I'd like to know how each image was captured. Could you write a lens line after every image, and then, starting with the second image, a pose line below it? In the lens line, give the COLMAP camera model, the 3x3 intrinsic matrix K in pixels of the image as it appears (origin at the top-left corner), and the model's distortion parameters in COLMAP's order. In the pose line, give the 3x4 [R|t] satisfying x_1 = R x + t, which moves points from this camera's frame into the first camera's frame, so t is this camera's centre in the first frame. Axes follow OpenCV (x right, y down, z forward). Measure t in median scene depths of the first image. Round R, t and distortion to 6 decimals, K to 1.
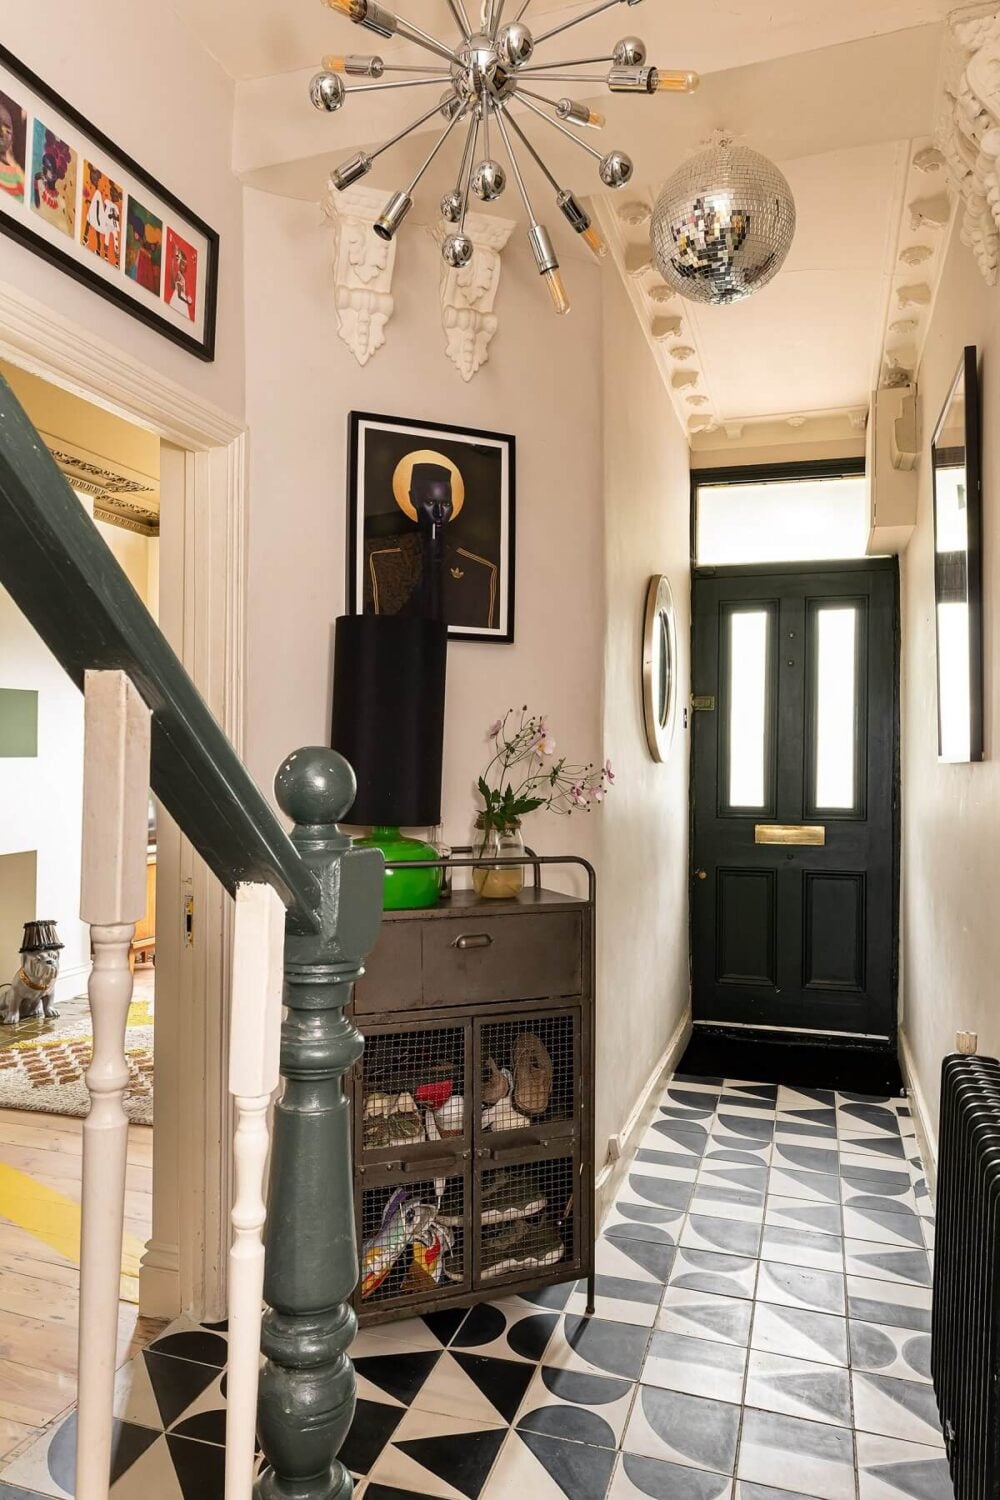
lens RADIAL K [[991.9, 0, 501.5], [0, 991.9, 742.9], [0, 0, 1]] dist [-0.057649, -0.001387]
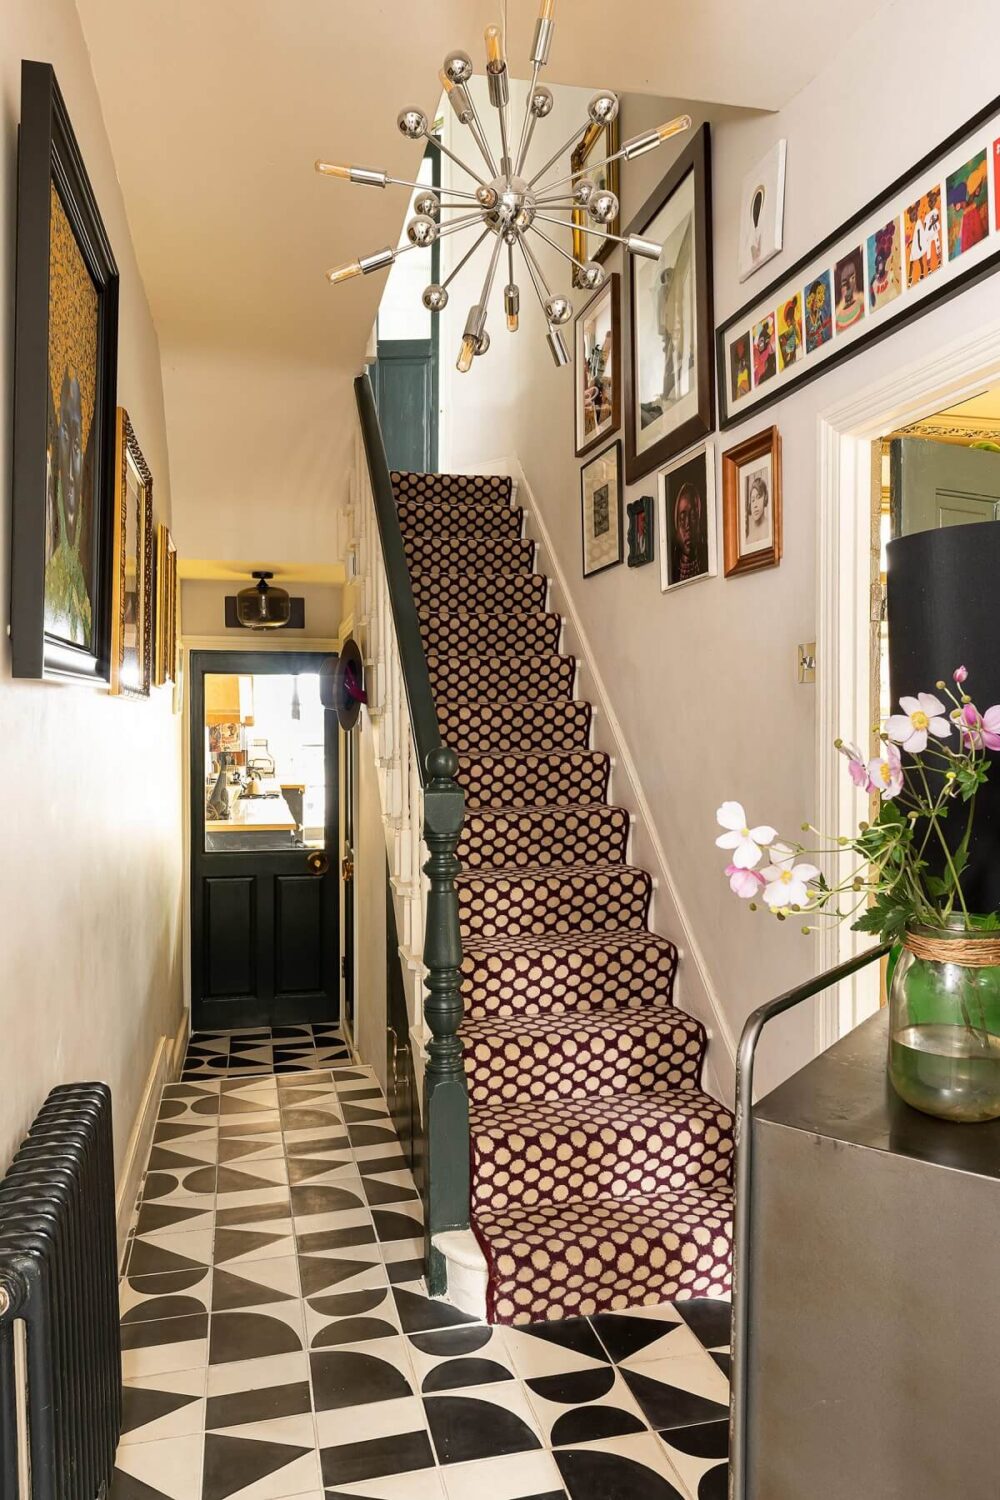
lens RADIAL K [[991.9, 0, 502.6], [0, 991.9, 750.1], [0, 0, 1]] dist [-0.057649, -0.001387]
pose [[-0.847555, -0.002151, -0.530703, 0.526542], [-0.002998, 0.999995, 0.000735, 0.005920], [0.530699, 0.002214, -0.847557, 1.662958]]
